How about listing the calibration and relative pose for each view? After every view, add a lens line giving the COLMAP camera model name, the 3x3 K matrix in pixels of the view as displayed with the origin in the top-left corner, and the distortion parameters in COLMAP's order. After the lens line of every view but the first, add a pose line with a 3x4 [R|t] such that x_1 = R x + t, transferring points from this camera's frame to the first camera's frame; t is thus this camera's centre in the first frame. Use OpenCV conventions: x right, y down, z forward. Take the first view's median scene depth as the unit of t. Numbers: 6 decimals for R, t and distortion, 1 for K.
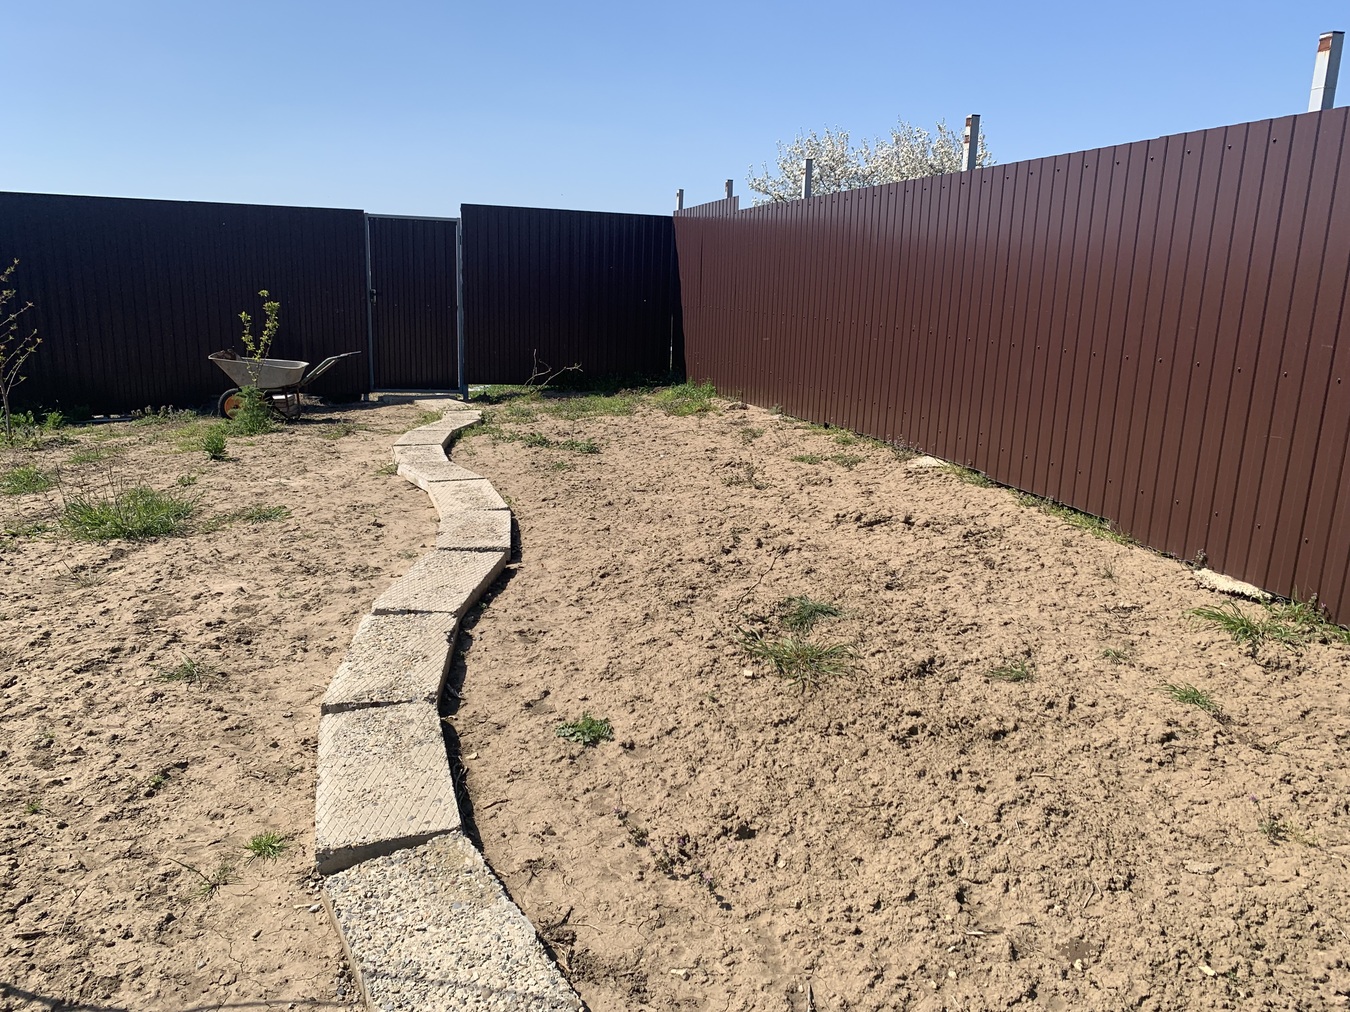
lens RADIAL K [[995.3, 0, 675.0], [0, 995.3, 506.0], [0, 0, 1]] dist [0.003746, -0.013192]
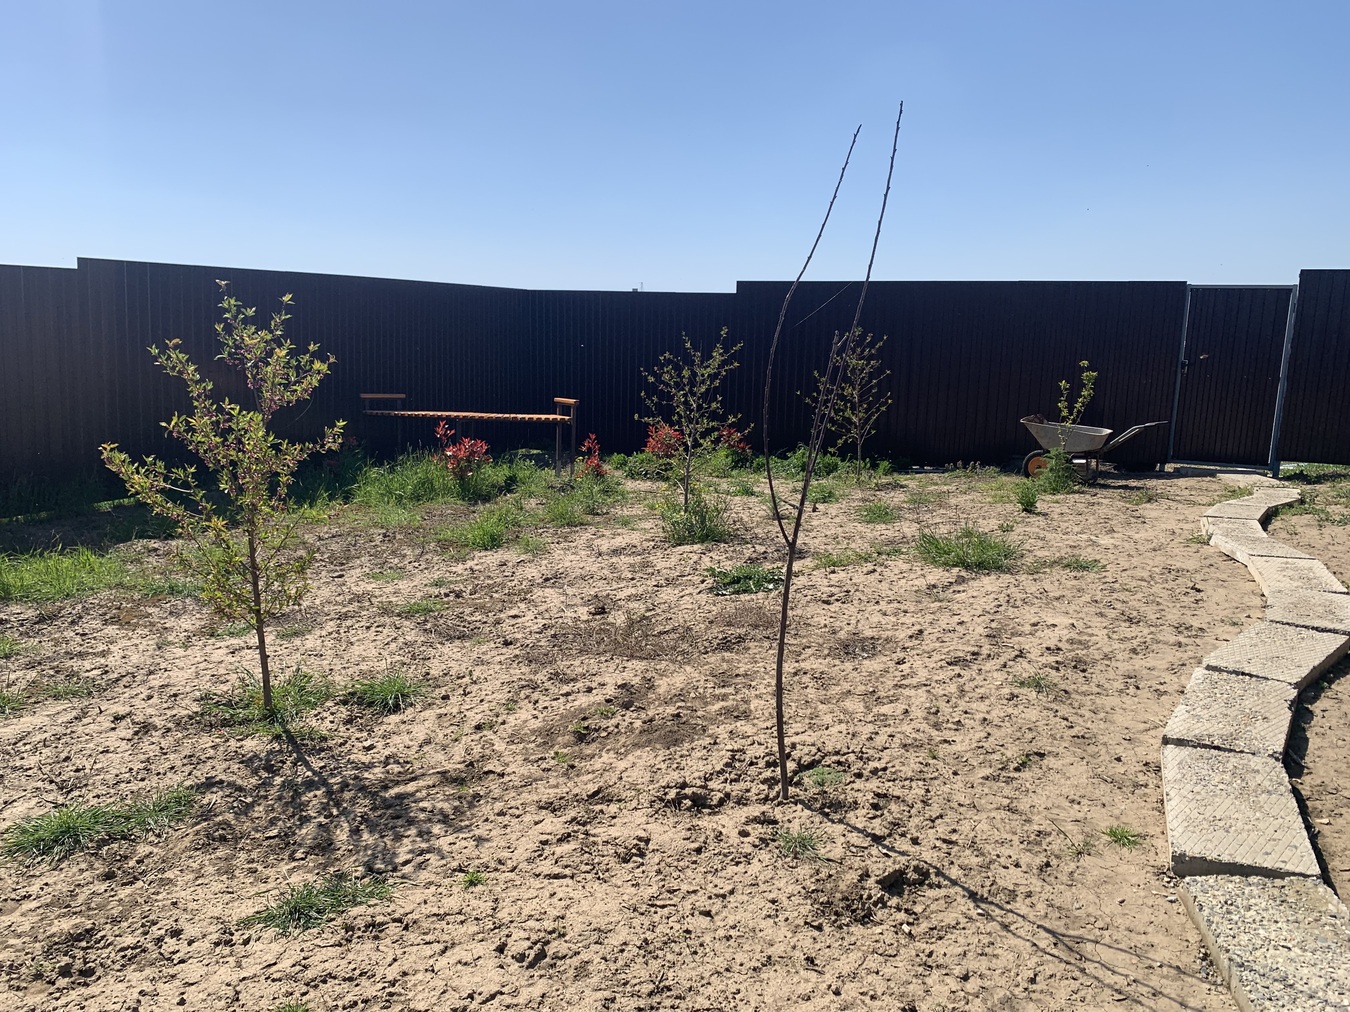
lens RADIAL K [[995.3, 0, 675.0], [0, 995.3, 506.0], [0, 0, 1]] dist [0.003746, -0.013192]
pose [[0.747747, 0.096149, -0.656985, -0.048962], [-0.140103, 0.990030, -0.014569, 0.032391], [0.649034, 0.102939, 0.753763, -0.166508]]
